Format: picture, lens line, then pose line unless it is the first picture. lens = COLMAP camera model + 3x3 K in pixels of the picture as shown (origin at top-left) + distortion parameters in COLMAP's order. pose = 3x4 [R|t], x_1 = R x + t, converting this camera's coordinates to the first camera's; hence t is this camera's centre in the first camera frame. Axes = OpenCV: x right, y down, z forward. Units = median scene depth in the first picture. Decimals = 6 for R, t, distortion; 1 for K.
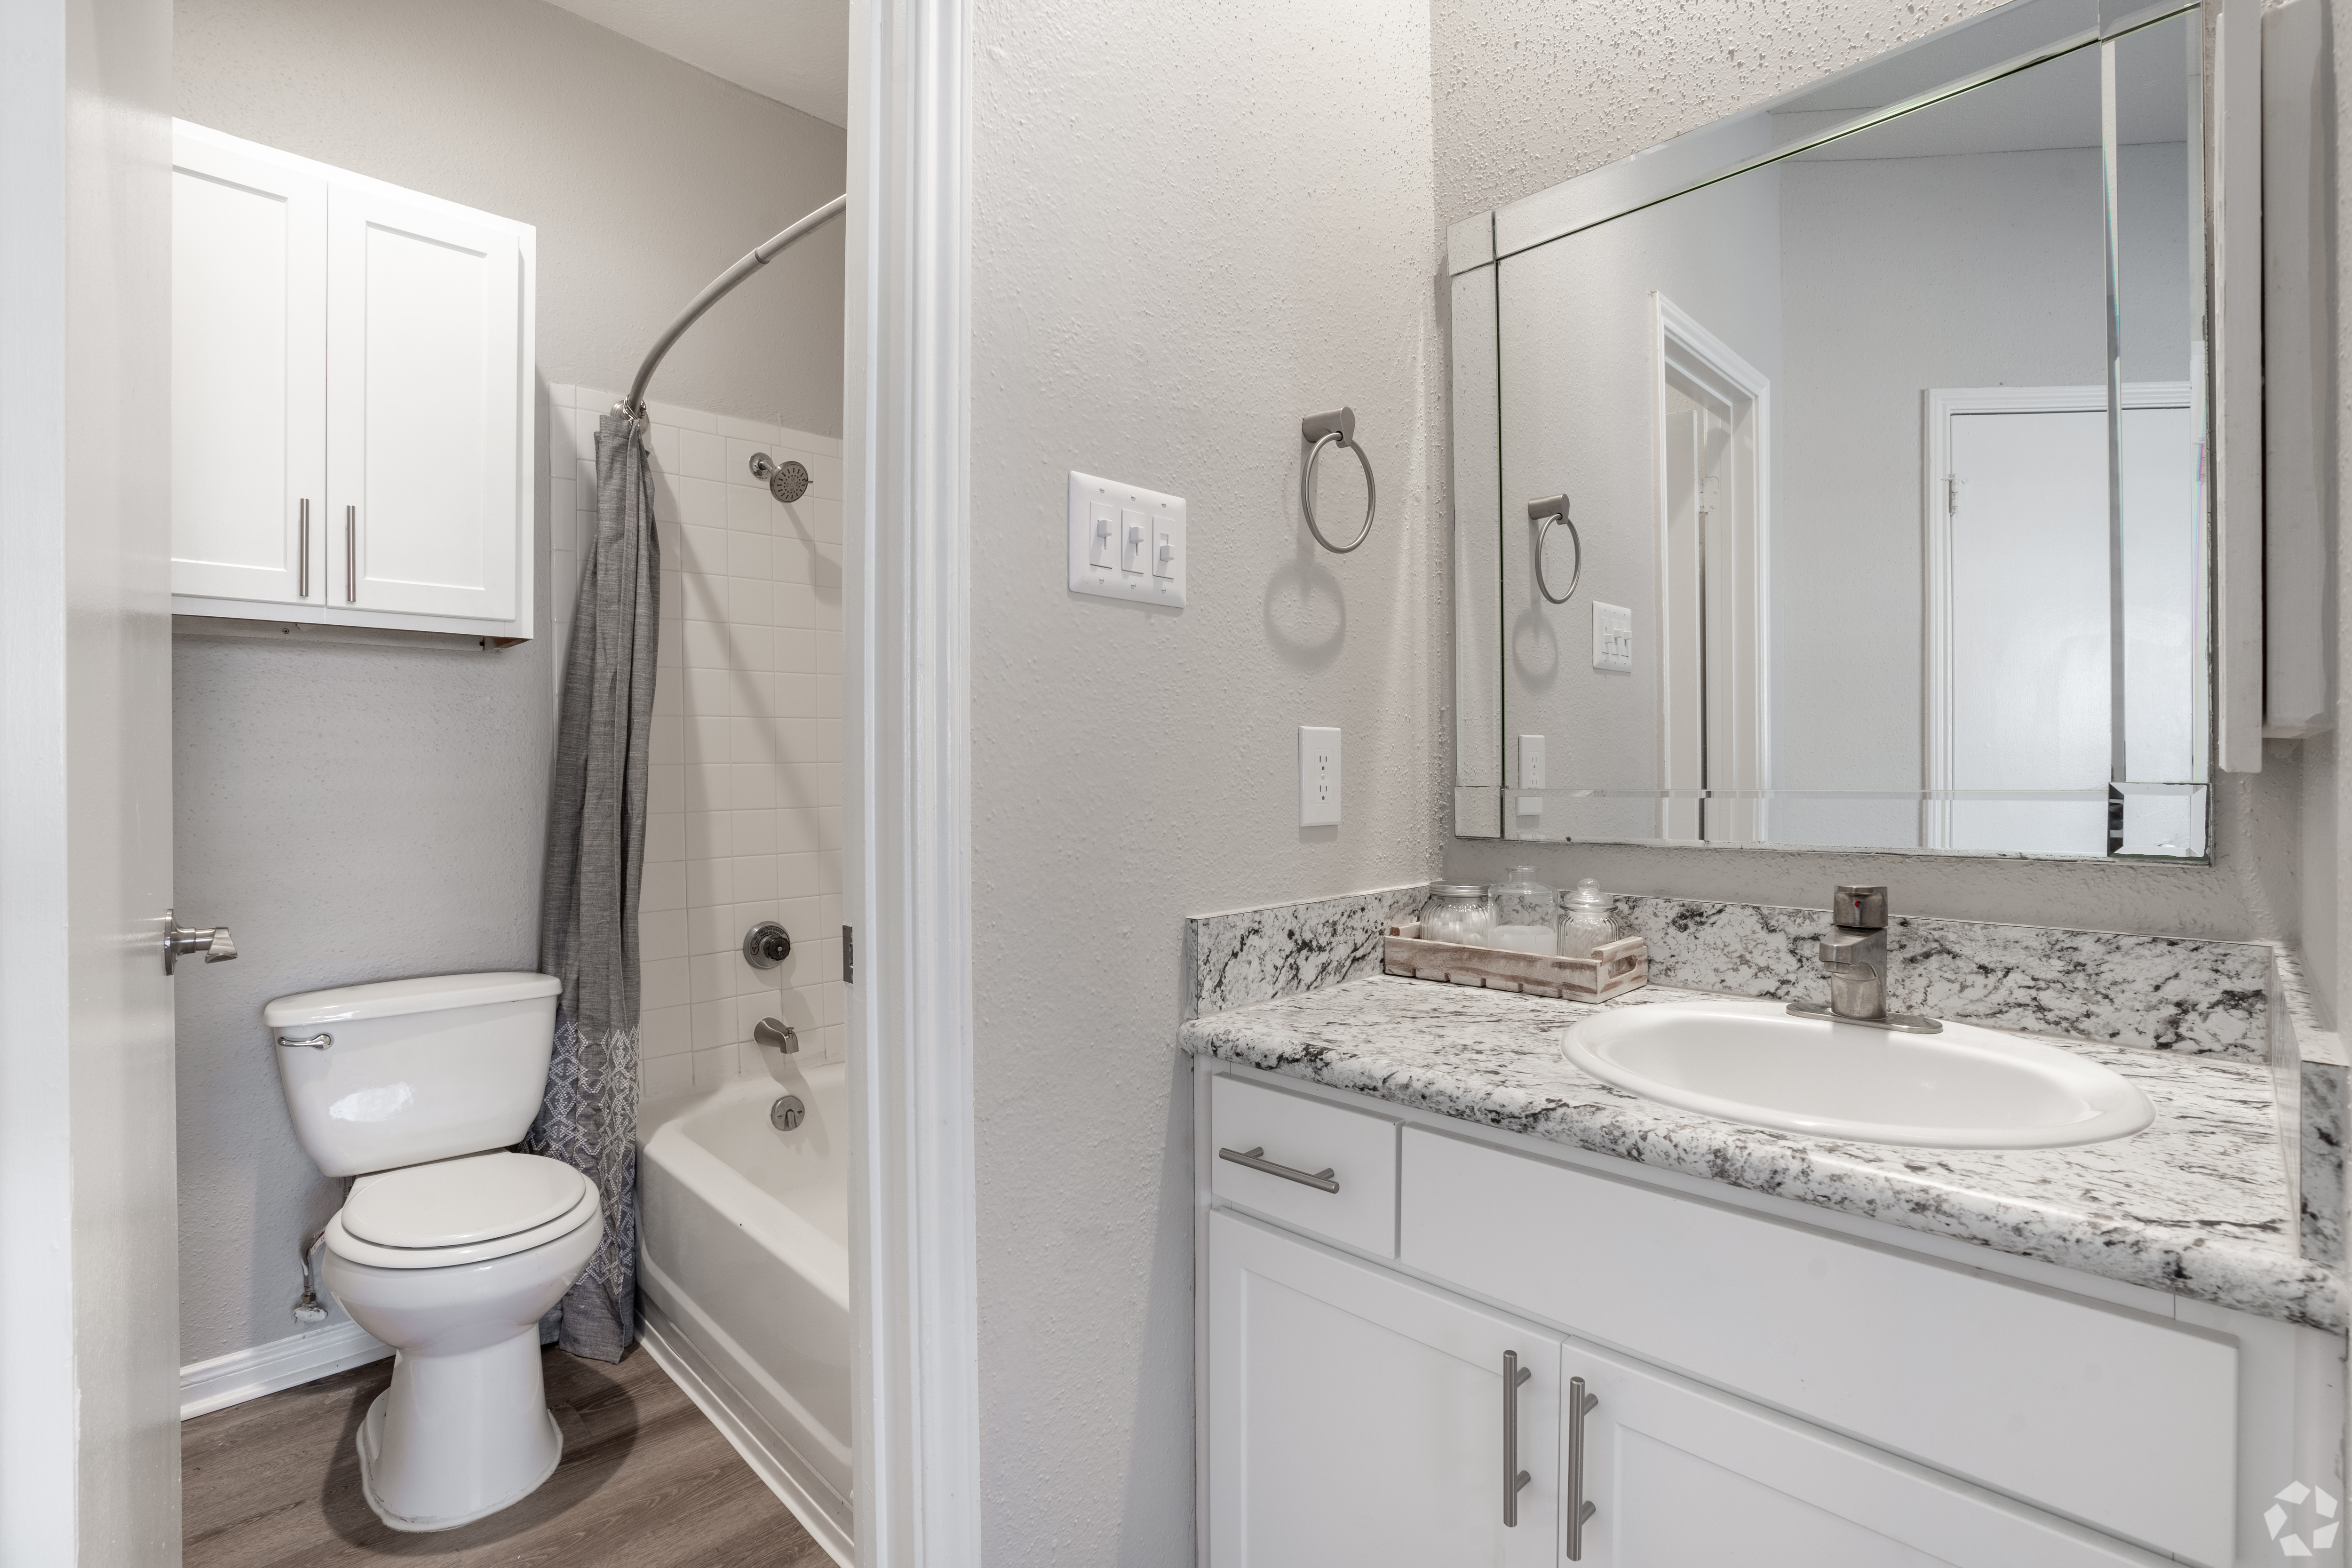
lens RADIAL K [[1087.7, 0, 1172.6], [0, 1087.7, 777.5], [0, 0, 1]] dist [-0.048699, 0.001931]
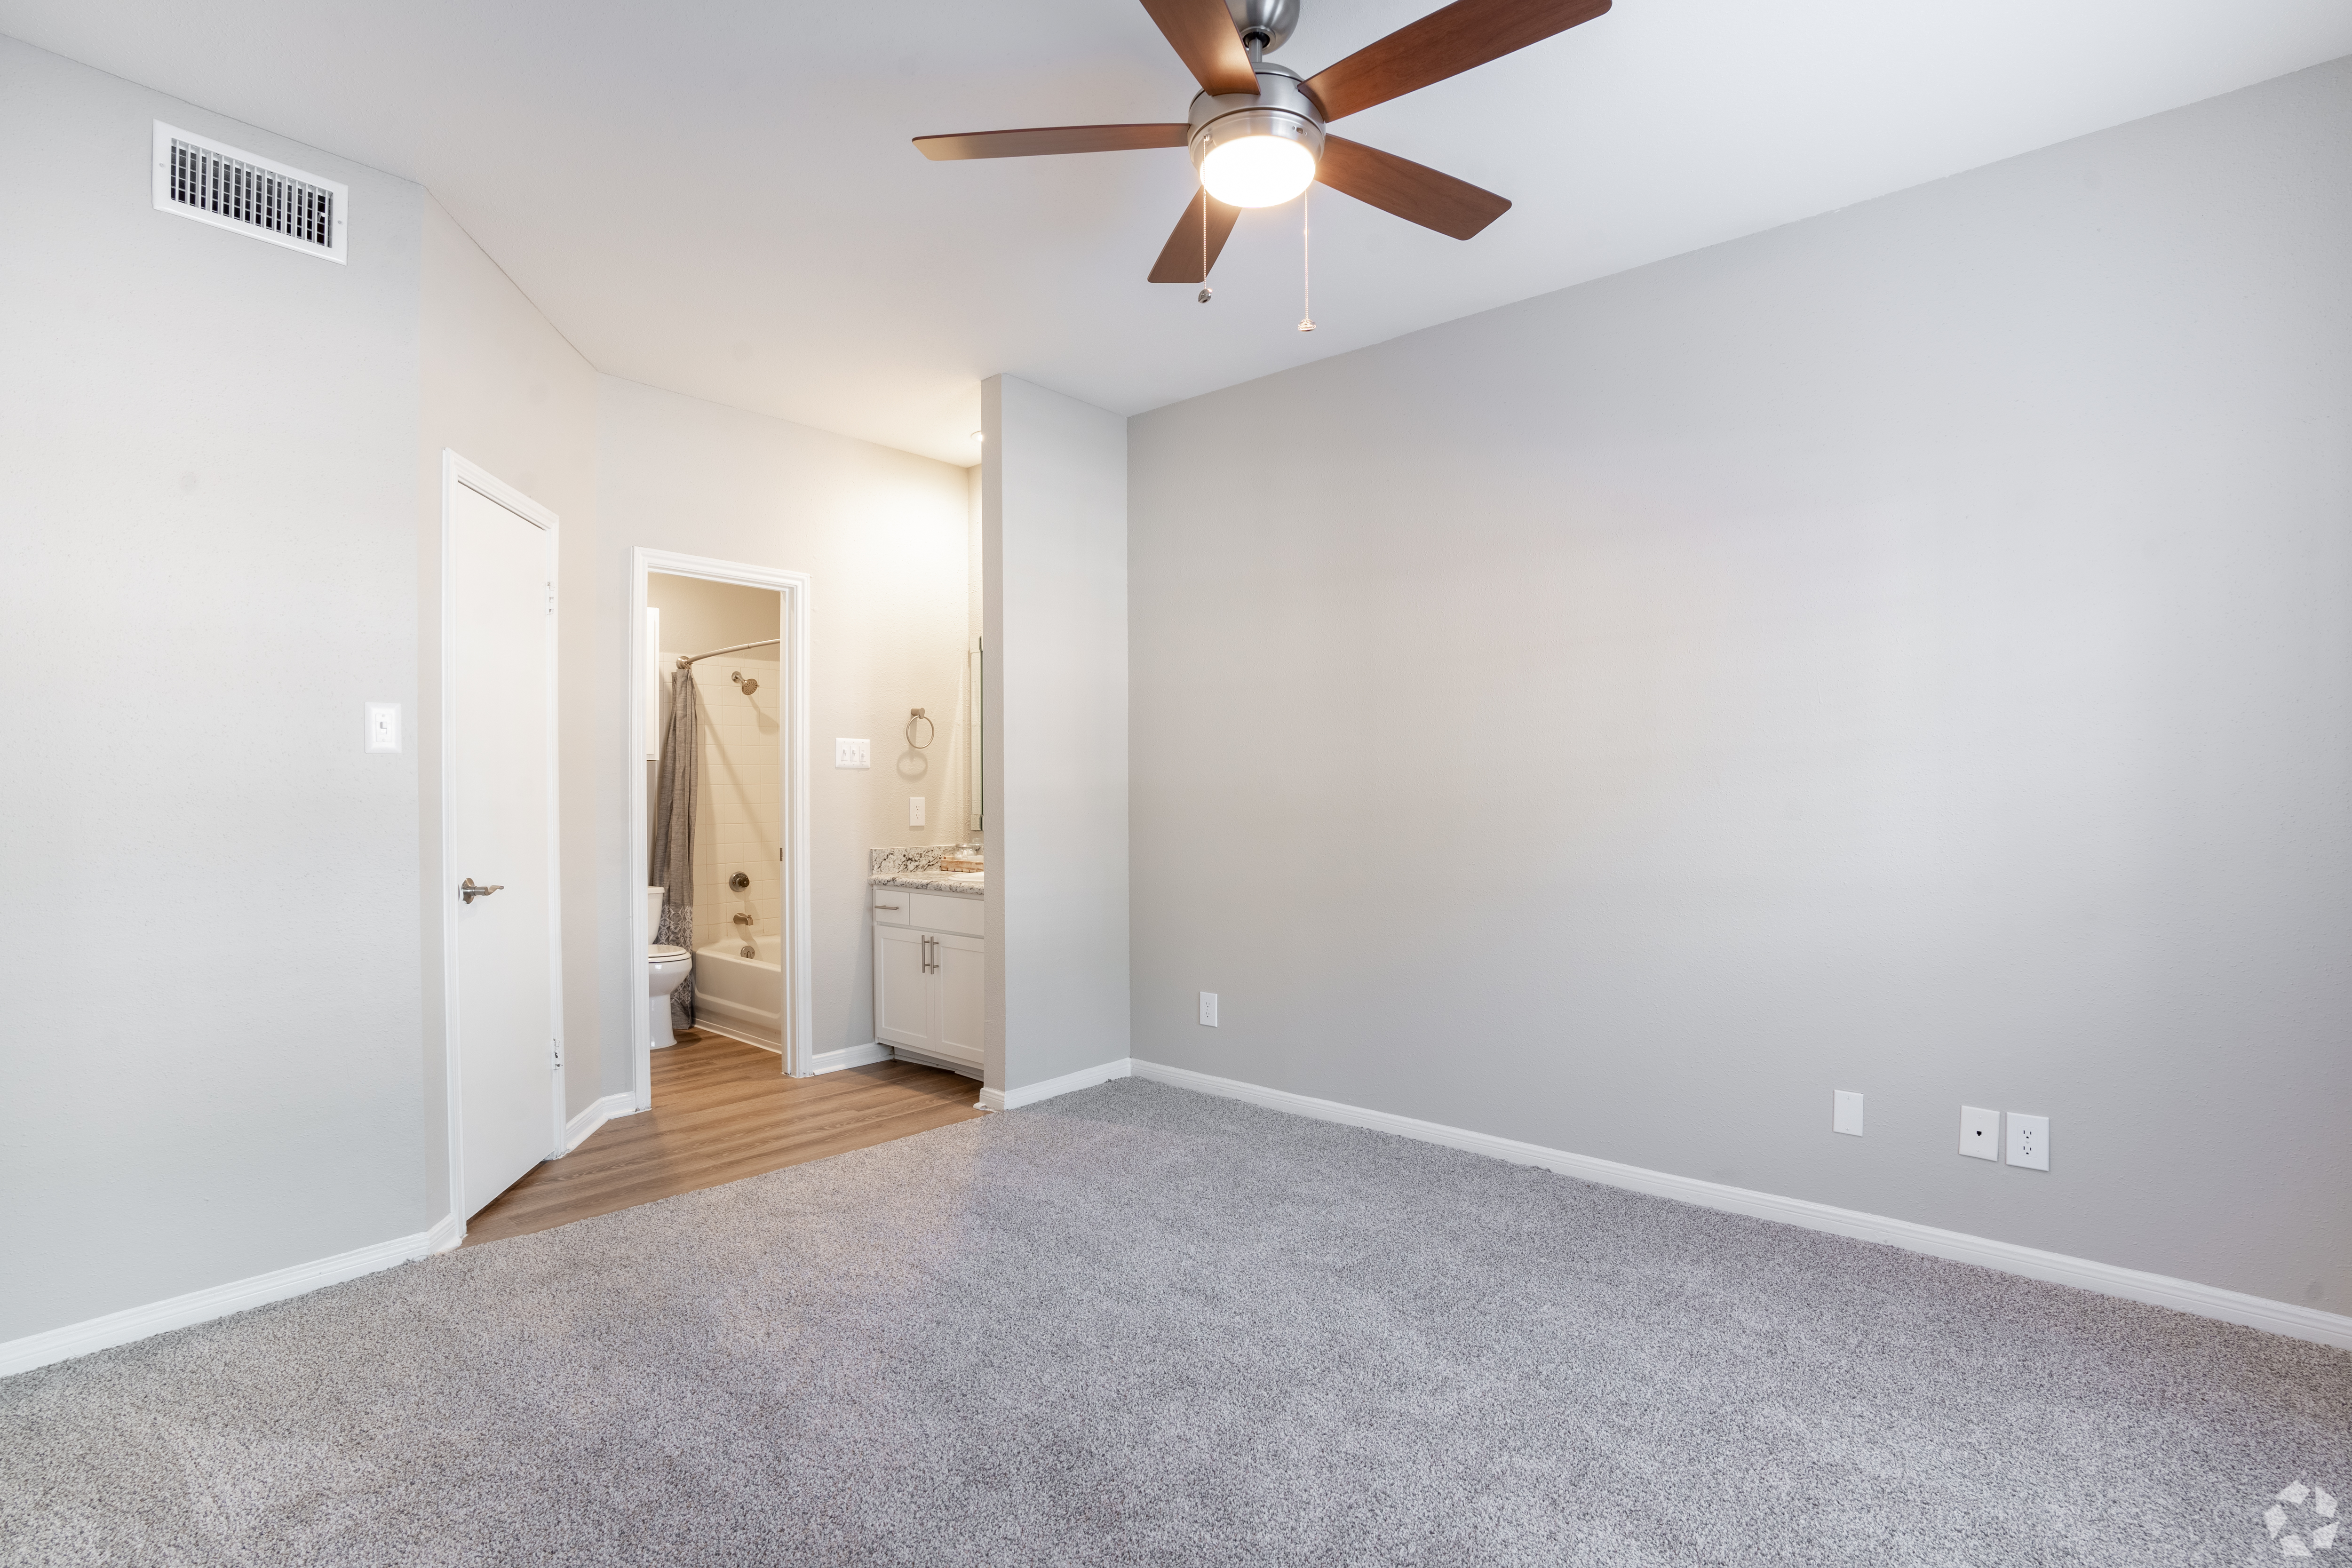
lens RADIAL K [[1087.7, 0, 1183.4], [0, 1087.7, 800.4], [0, 0, 1]] dist [-0.048699, 0.001931]
pose [[0.996218, 0.001424, 0.086883, 0.613031], [-0.001287, 0.999998, -0.001639, -0.028627], [-0.086885, 0.001521, 0.996217, -2.276892]]
